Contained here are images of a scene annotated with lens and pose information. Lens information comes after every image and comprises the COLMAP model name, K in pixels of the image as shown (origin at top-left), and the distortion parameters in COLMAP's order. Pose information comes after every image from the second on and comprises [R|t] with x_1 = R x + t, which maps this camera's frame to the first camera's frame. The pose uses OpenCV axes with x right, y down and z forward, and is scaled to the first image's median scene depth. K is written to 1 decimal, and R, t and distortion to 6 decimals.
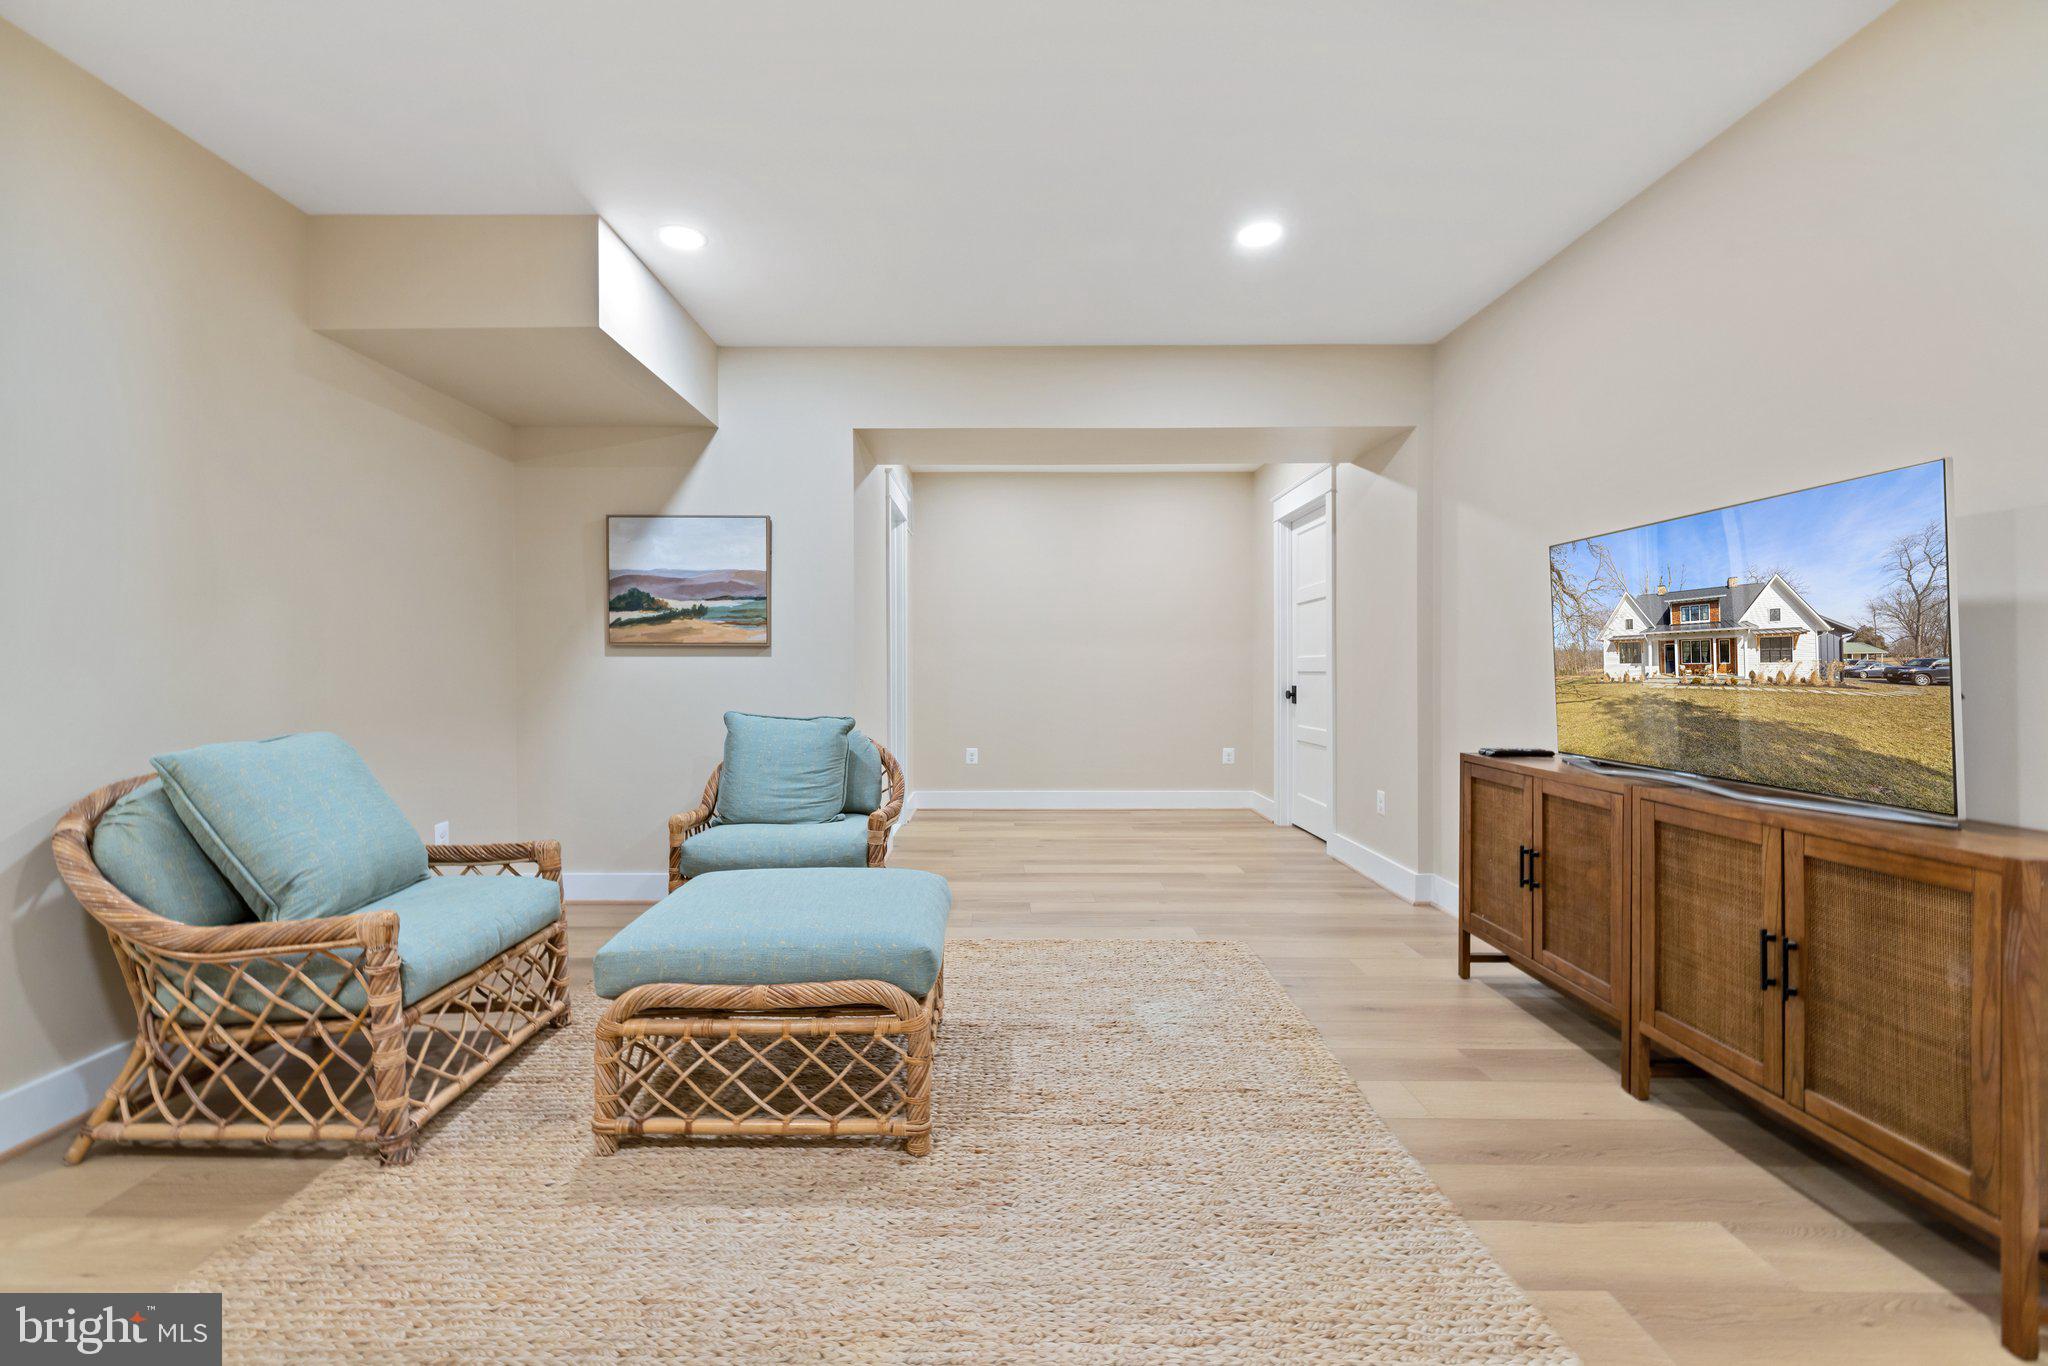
lens RADIAL K [[865.7, 0, 1024.0], [0, 865.7, 683.0], [0, 0, 1]] dist [0.002251, -0.005566]
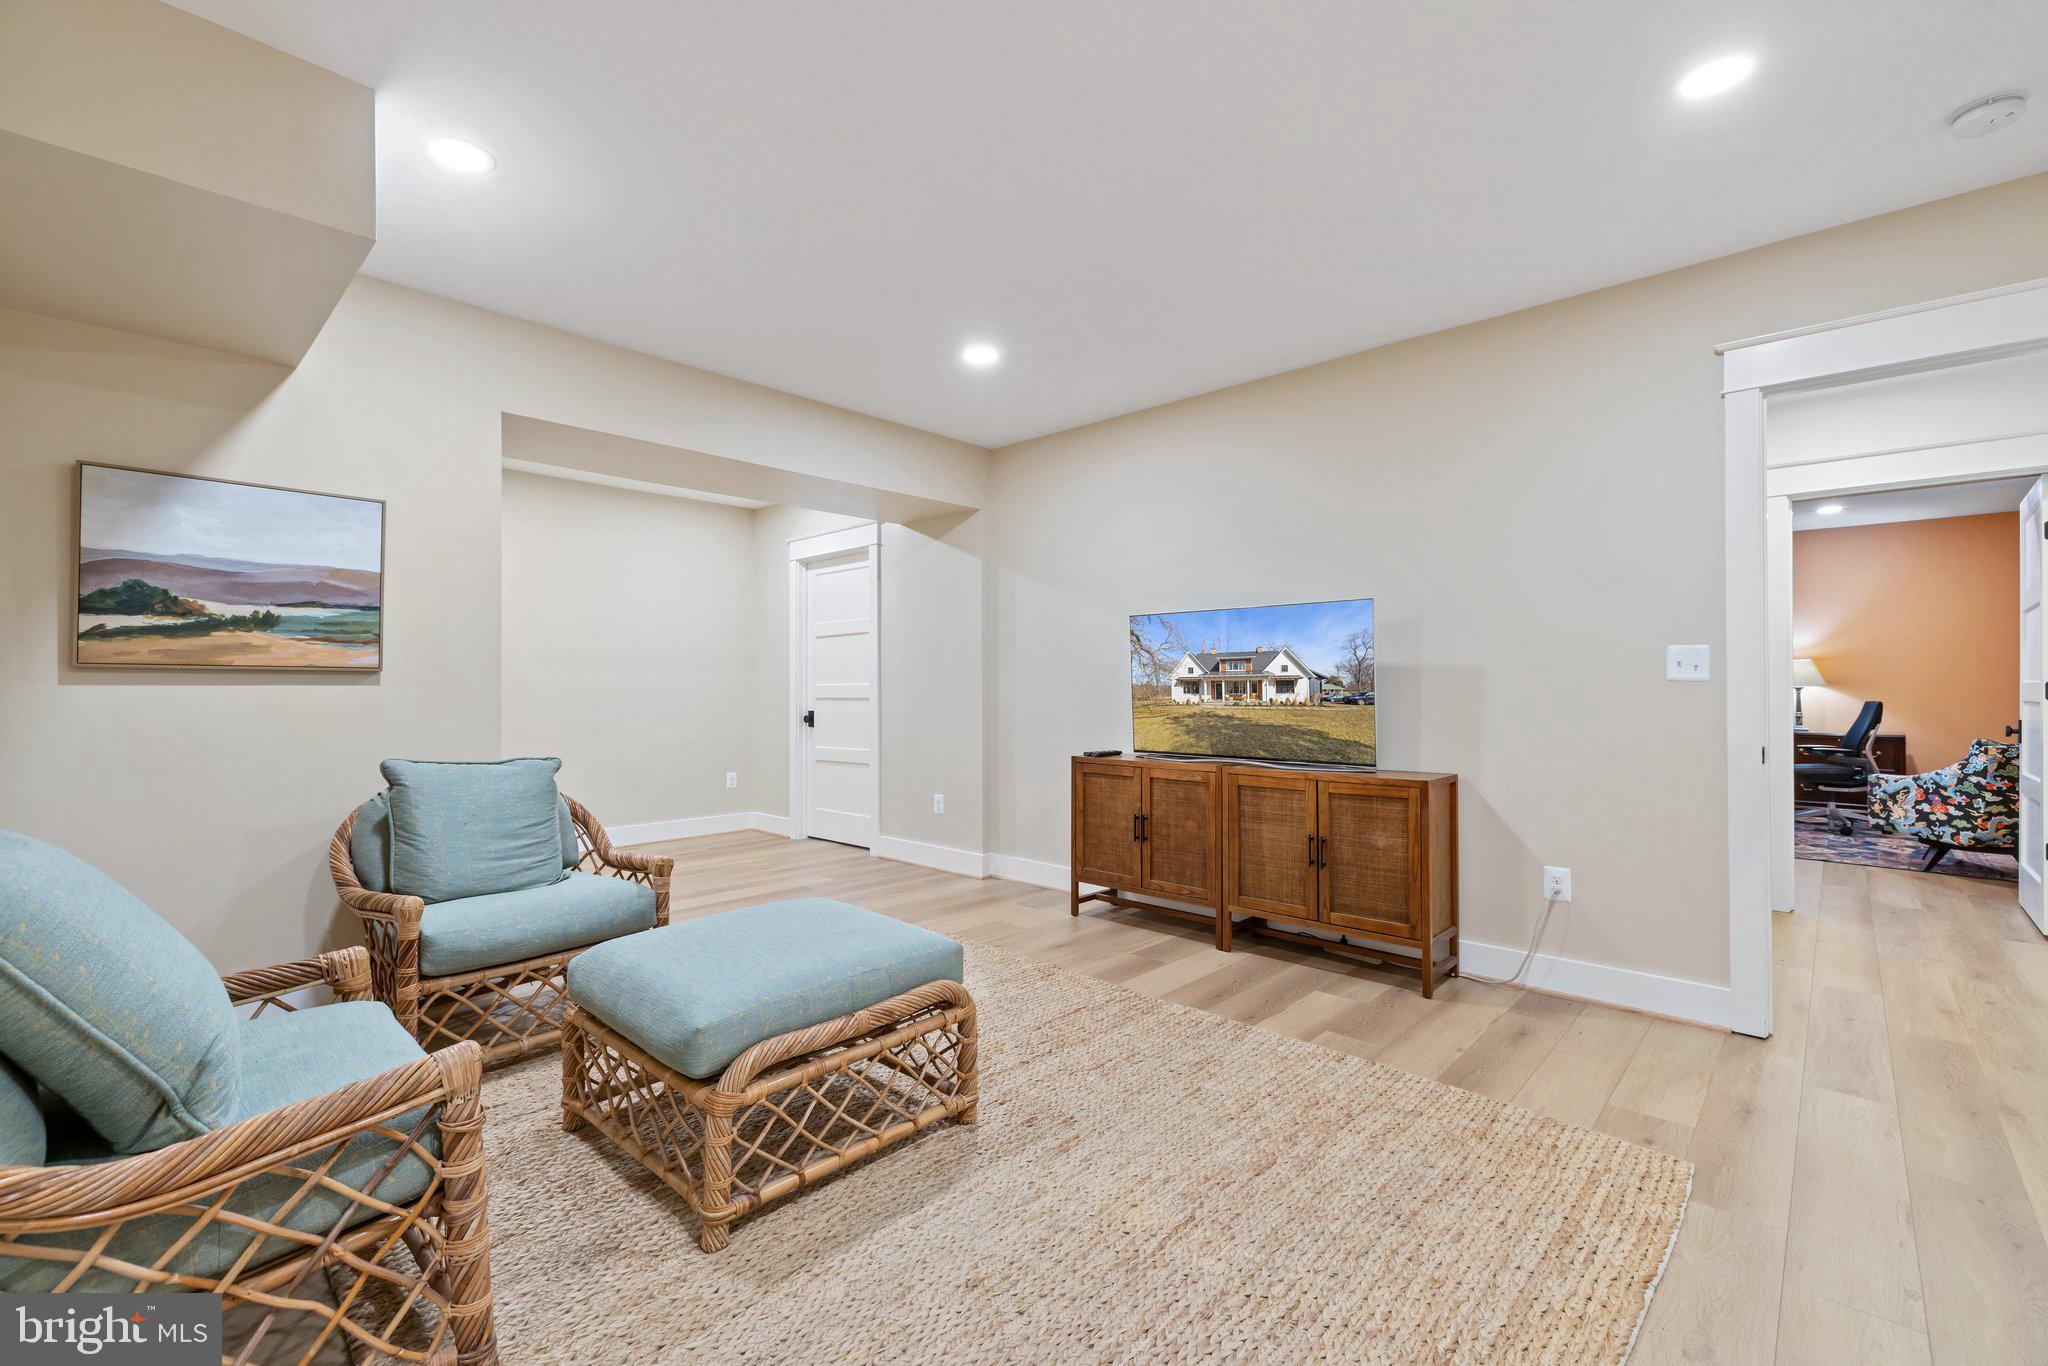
lens RADIAL K [[865.7, 0, 1024.0], [0, 865.7, 683.0], [0, 0, 1]] dist [0.002251, -0.005566]
pose [[0.682883, 0.004756, 0.730512, -0.740764], [0.014907, 0.999680, -0.020444, -0.014146], [-0.730376, 0.024851, 0.682594, 0.114229]]
